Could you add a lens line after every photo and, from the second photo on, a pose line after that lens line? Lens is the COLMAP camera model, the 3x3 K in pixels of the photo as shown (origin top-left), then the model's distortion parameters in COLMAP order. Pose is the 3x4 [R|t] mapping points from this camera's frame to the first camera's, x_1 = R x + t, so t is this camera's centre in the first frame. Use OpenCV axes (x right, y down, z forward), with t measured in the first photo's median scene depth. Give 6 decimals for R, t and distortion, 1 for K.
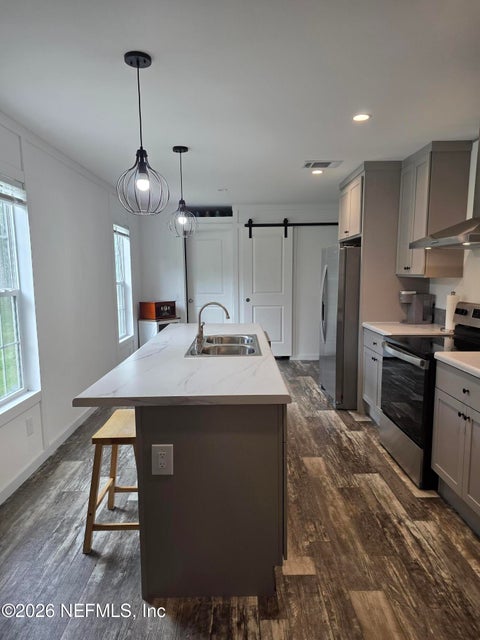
lens RADIAL K [[429.9, 0, 244.9], [0, 429.9, 298.3], [0, 0, 1]] dist [0.077848, -0.043276]
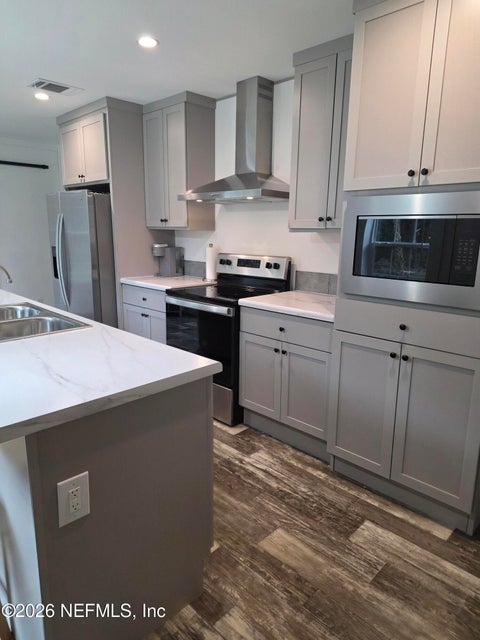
lens RADIAL K [[429.9, 0, 236.1], [0, 429.9, 296.3], [0, 0, 1]] dist [0.077848, -0.043276]
pose [[0.721713, -0.096491, 0.685435, -0.296461], [0.030784, 0.993731, 0.107477, 0.002132], [-0.691508, -0.056467, 0.720158, 0.251007]]
